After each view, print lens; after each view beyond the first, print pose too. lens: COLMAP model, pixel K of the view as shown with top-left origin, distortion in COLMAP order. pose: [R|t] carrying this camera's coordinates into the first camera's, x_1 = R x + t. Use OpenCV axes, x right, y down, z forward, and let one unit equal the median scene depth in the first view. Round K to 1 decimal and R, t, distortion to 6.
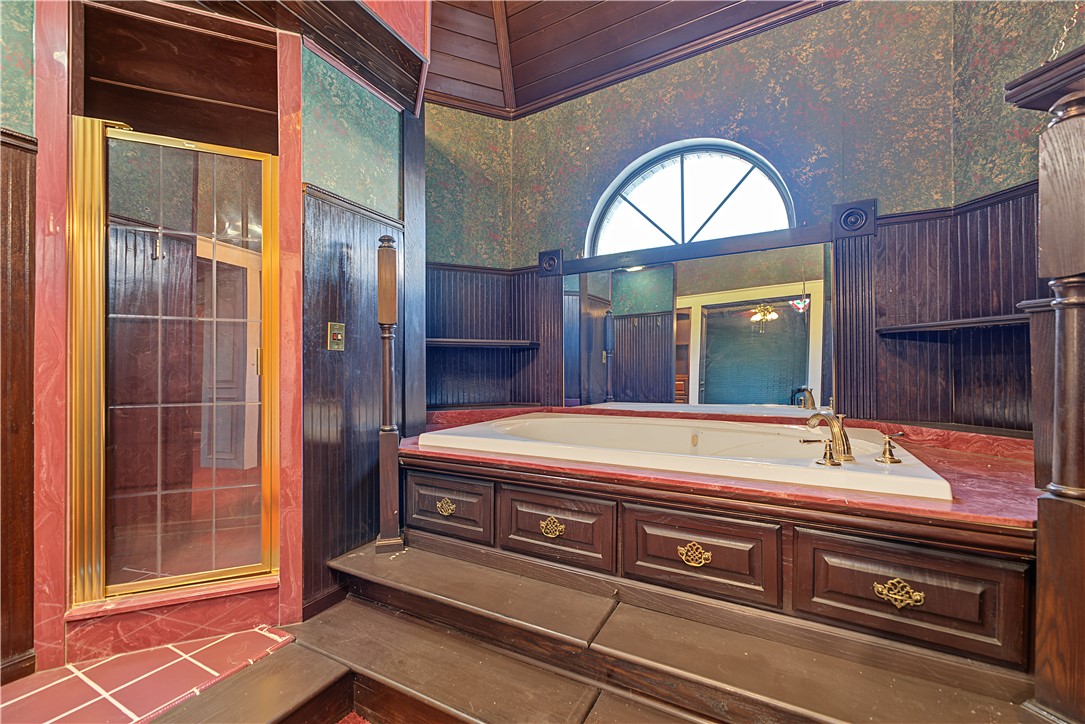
lens RADIAL K [[445.0, 0, 539.6], [0, 445.0, 365.6], [0, 0, 1]] dist [-0.002699, -0.000126]
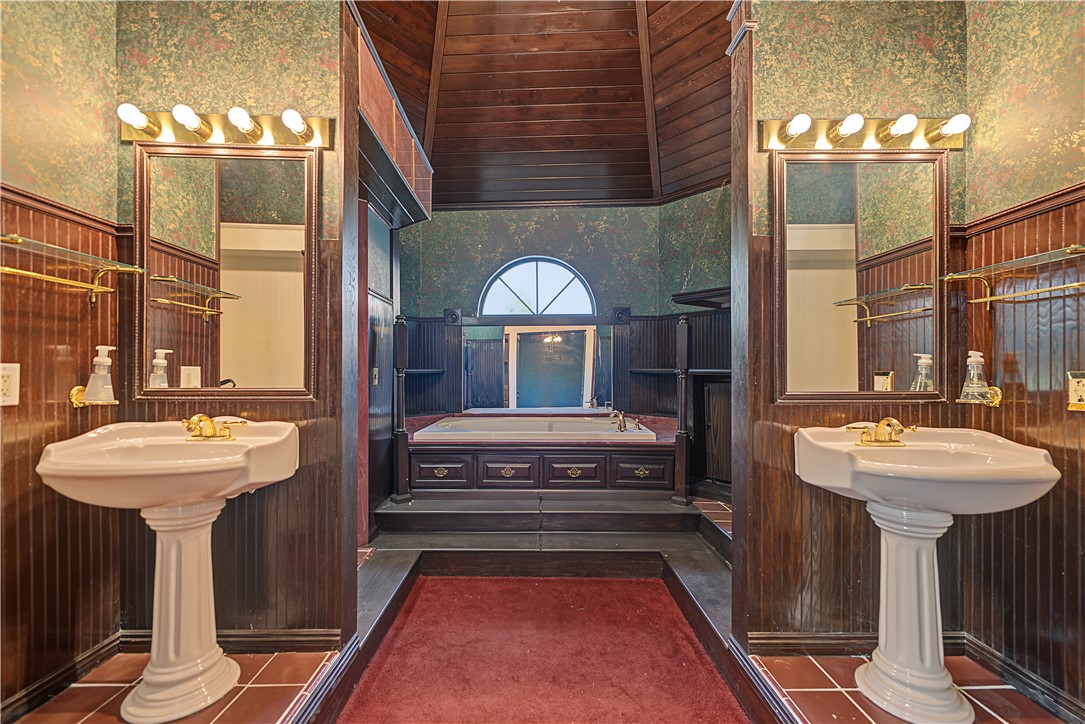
lens RADIAL K [[445.0, 0, 543.6], [0, 445.0, 369.0], [0, 0, 1]] dist [-0.002699, -0.000126]
pose [[0.880169, 0.008086, 0.474591, -0.676547], [-0.008009, 0.999966, -0.002184, -0.091540], [-0.474593, -0.001878, 0.880204, -0.742670]]
